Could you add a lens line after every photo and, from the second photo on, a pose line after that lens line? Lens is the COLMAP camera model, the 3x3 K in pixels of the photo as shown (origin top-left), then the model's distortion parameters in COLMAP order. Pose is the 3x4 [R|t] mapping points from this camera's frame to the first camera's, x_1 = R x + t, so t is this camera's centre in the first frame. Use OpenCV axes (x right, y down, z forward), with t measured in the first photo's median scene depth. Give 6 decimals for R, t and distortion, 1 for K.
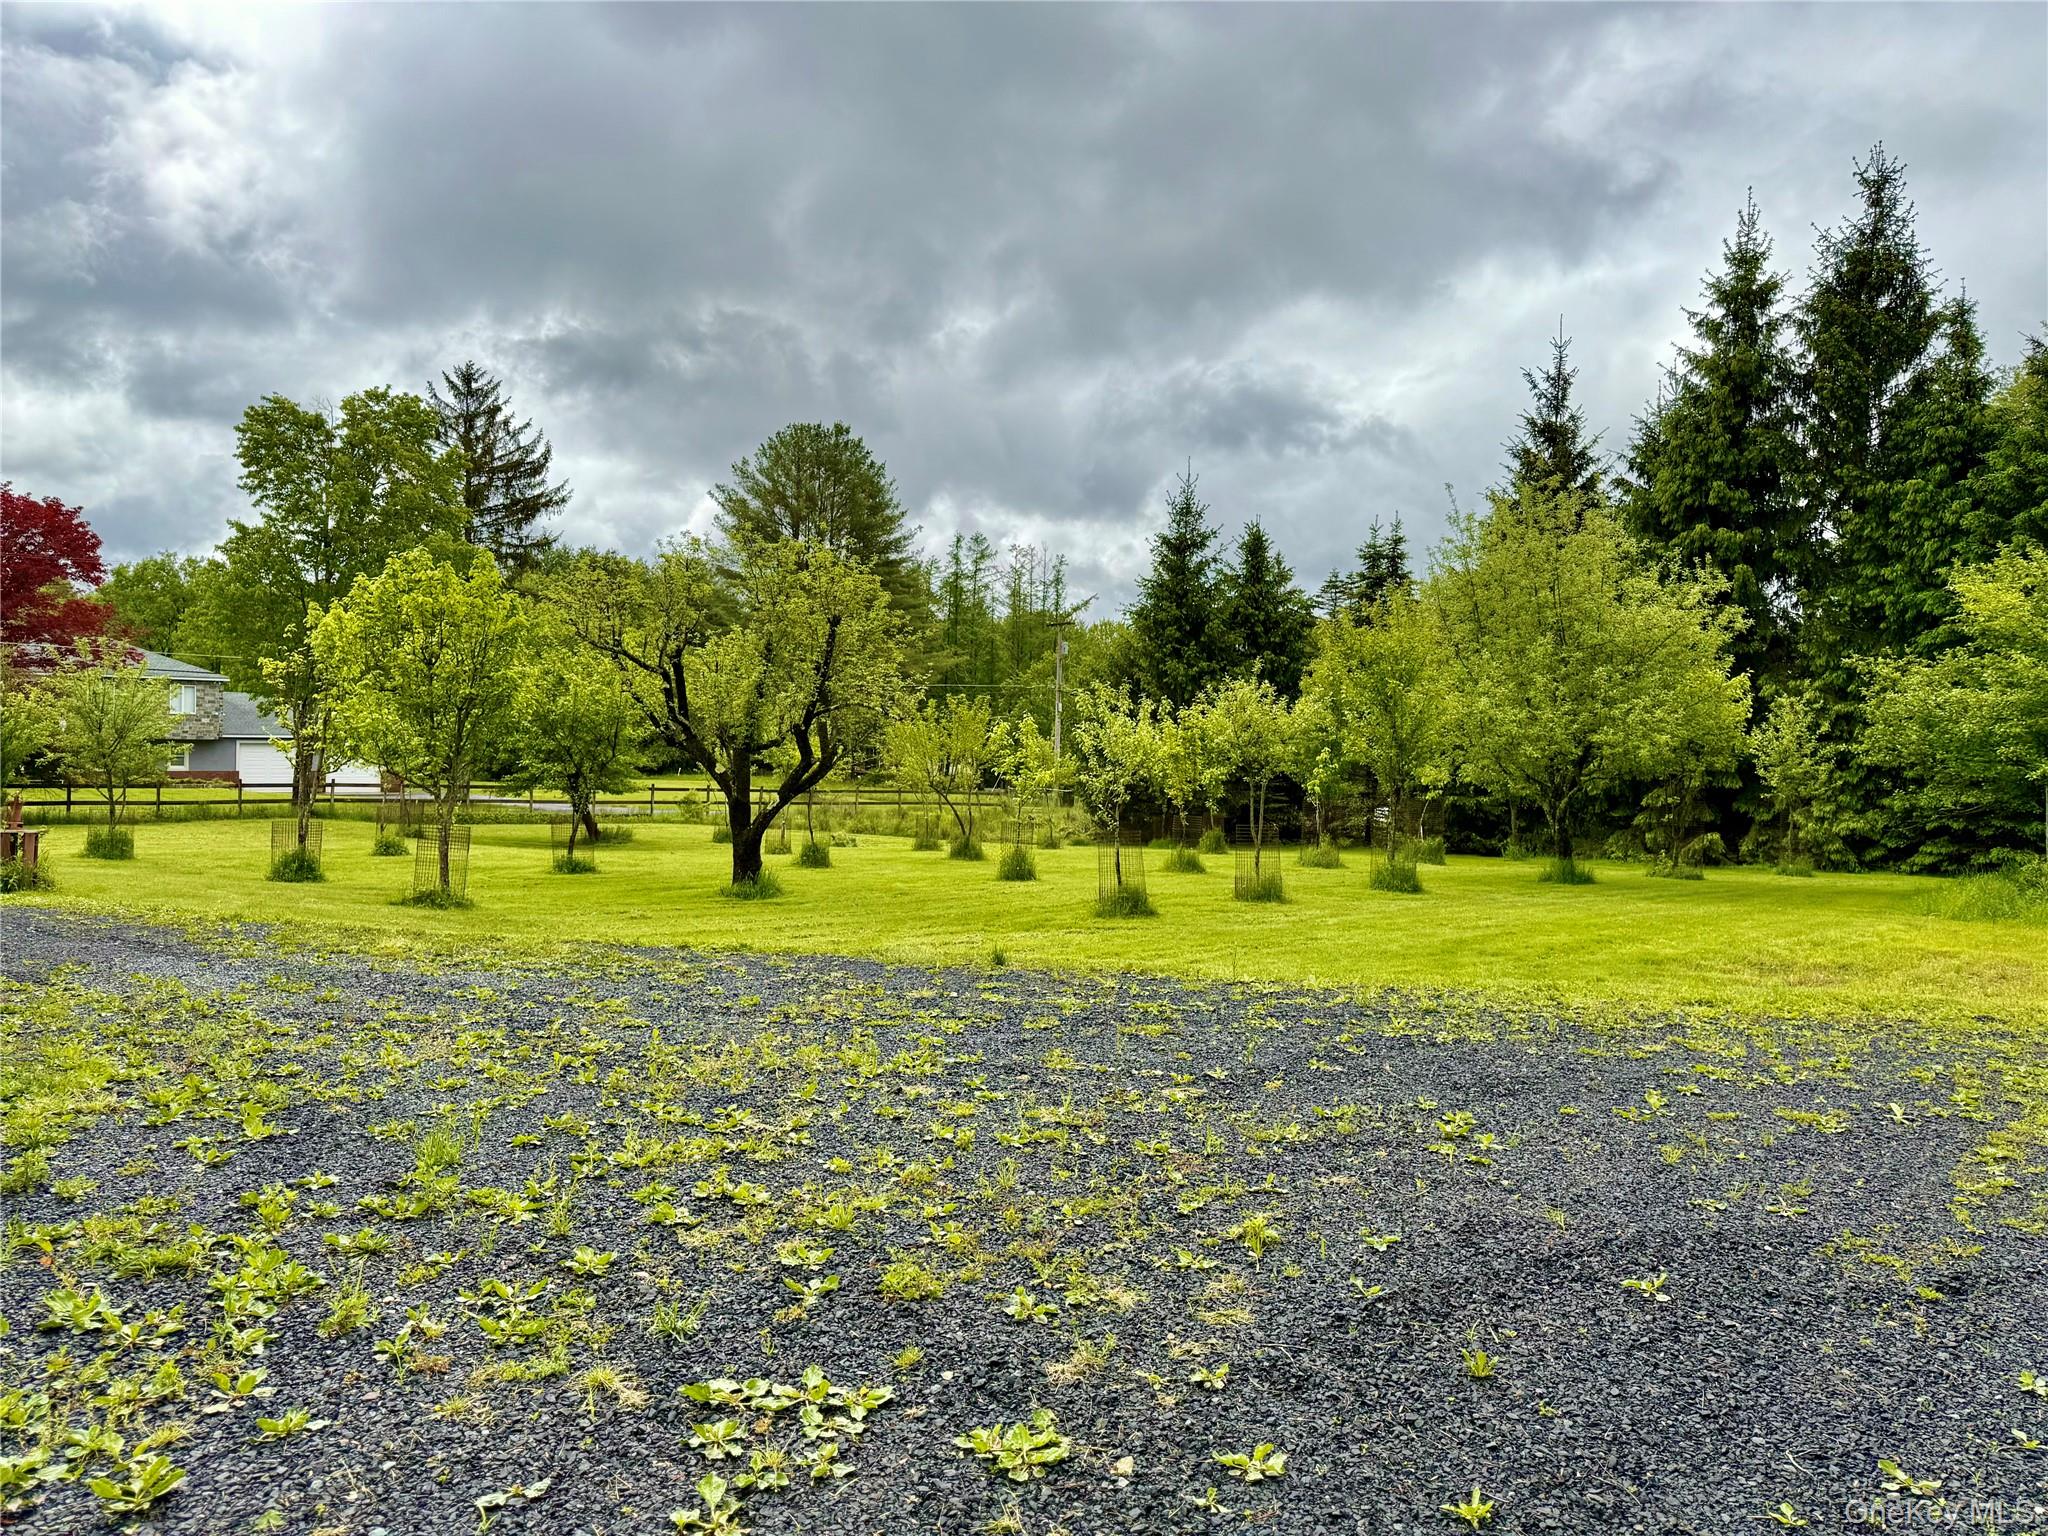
lens RADIAL K [[1469.6, 0, 1020.6], [0, 1469.6, 772.3], [0, 0, 1]] dist [0.006804, -0.003723]
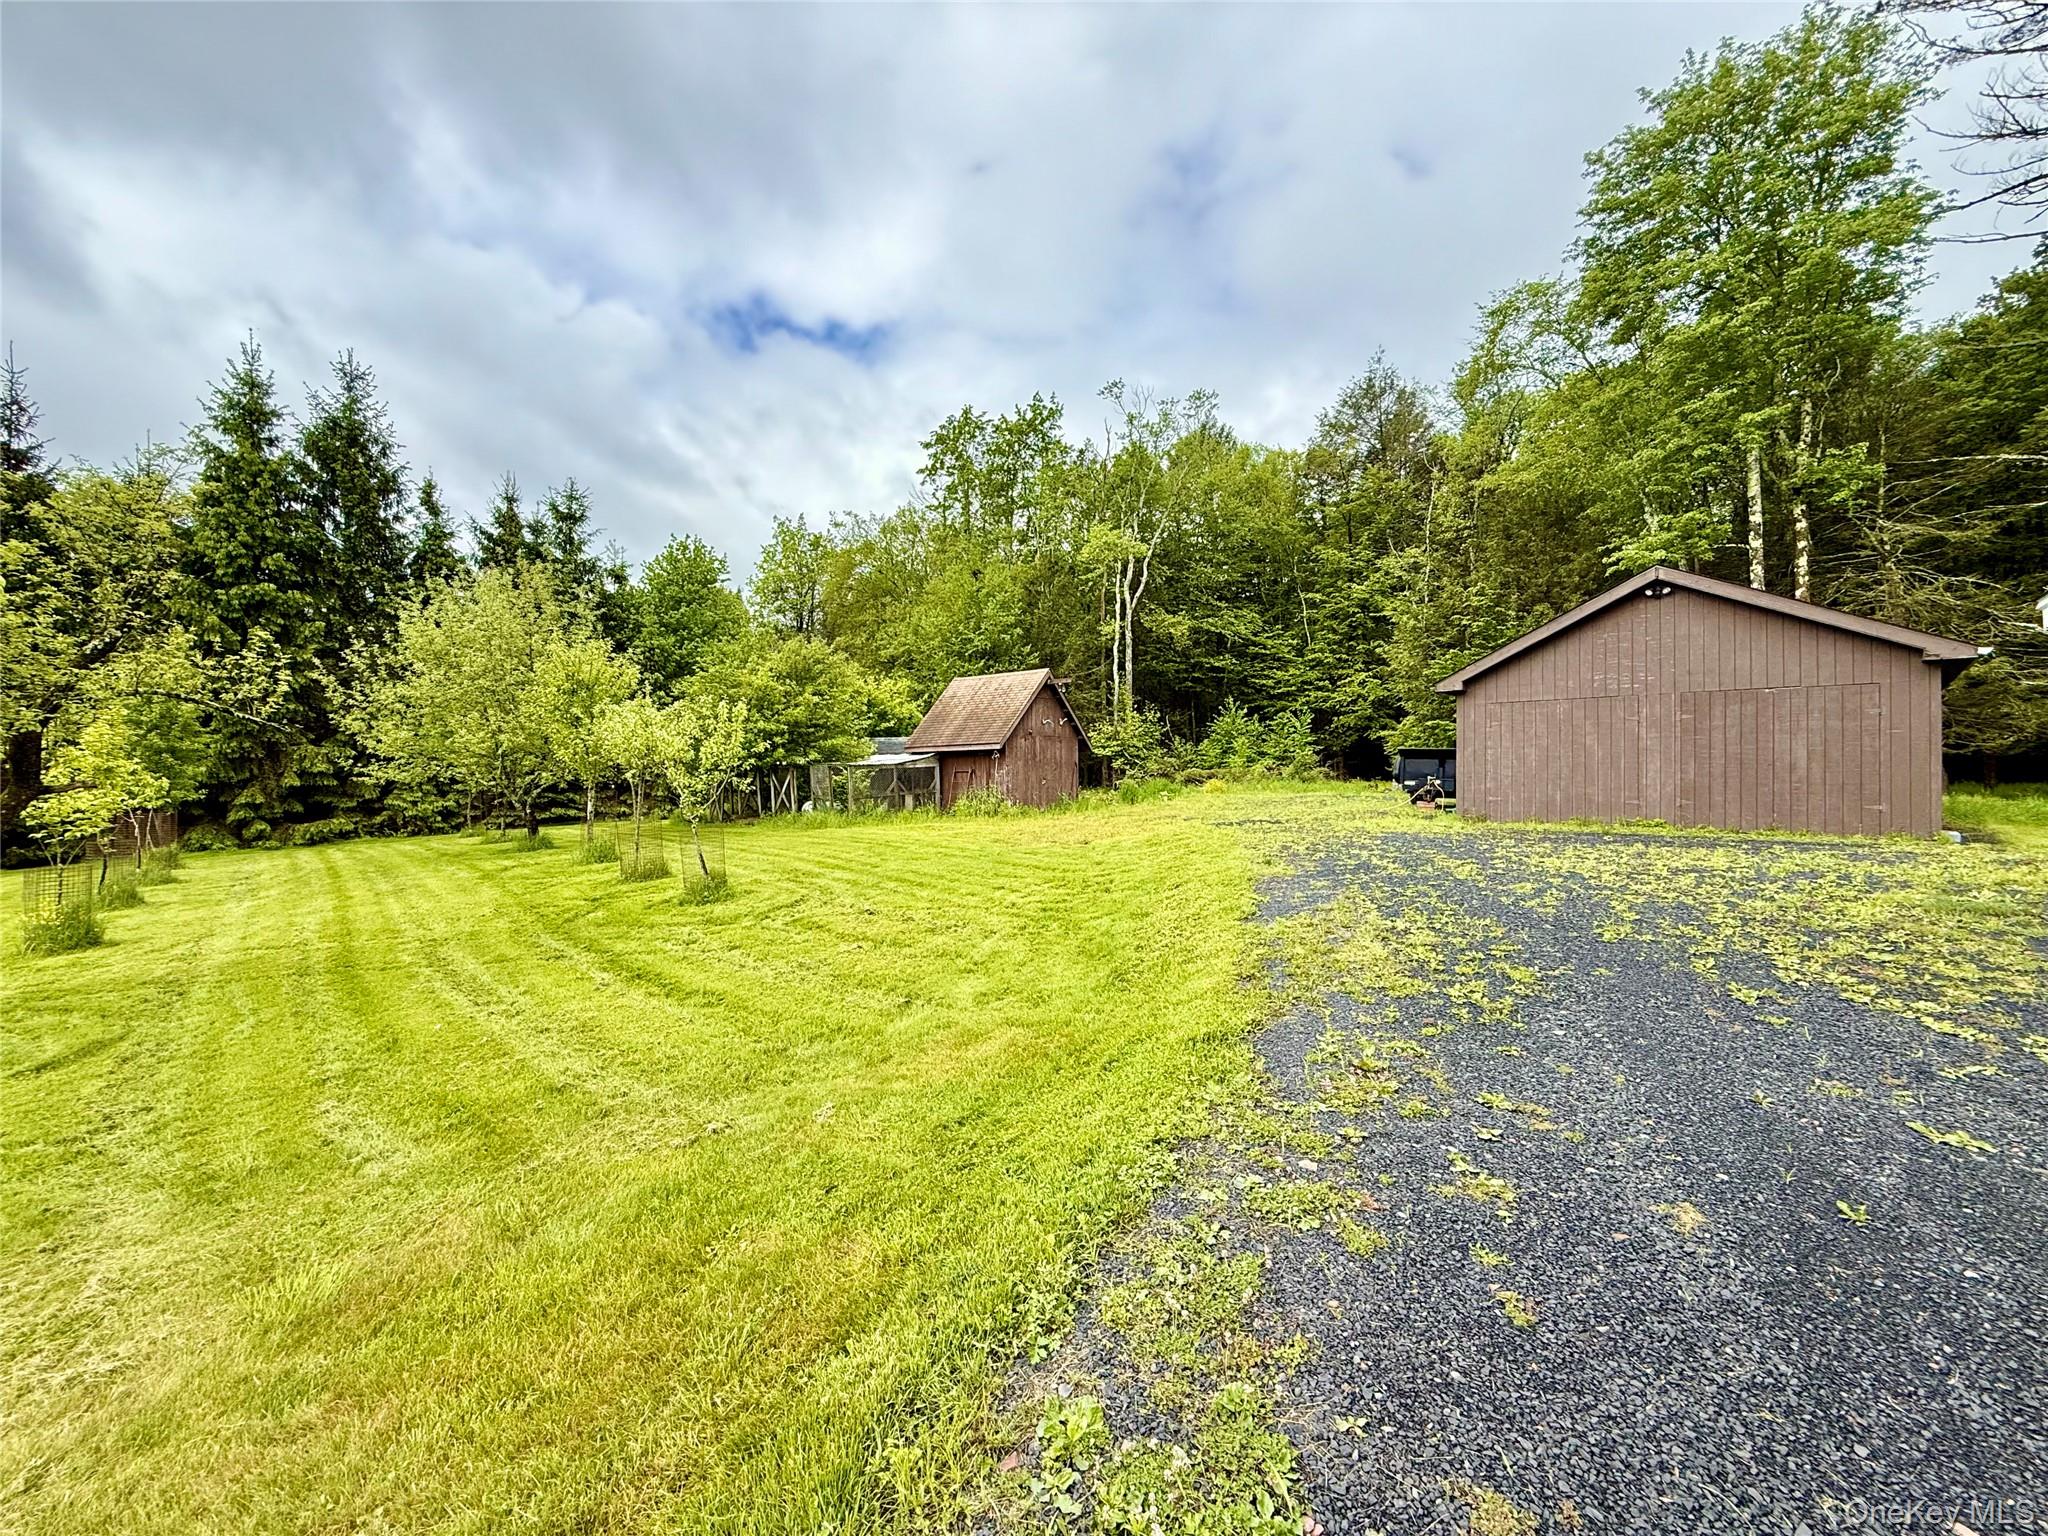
lens RADIAL K [[810.9, 0, 1019.6], [0, 810.9, 771.9], [0, 0, 1]] dist [0.002103, -0.000280]
pose [[-0.027921, -0.027647, 0.999228, -0.290167], [0.025652, 0.999268, 0.028365, -0.006252], [-0.999281, 0.026424, -0.027192, 0.385012]]
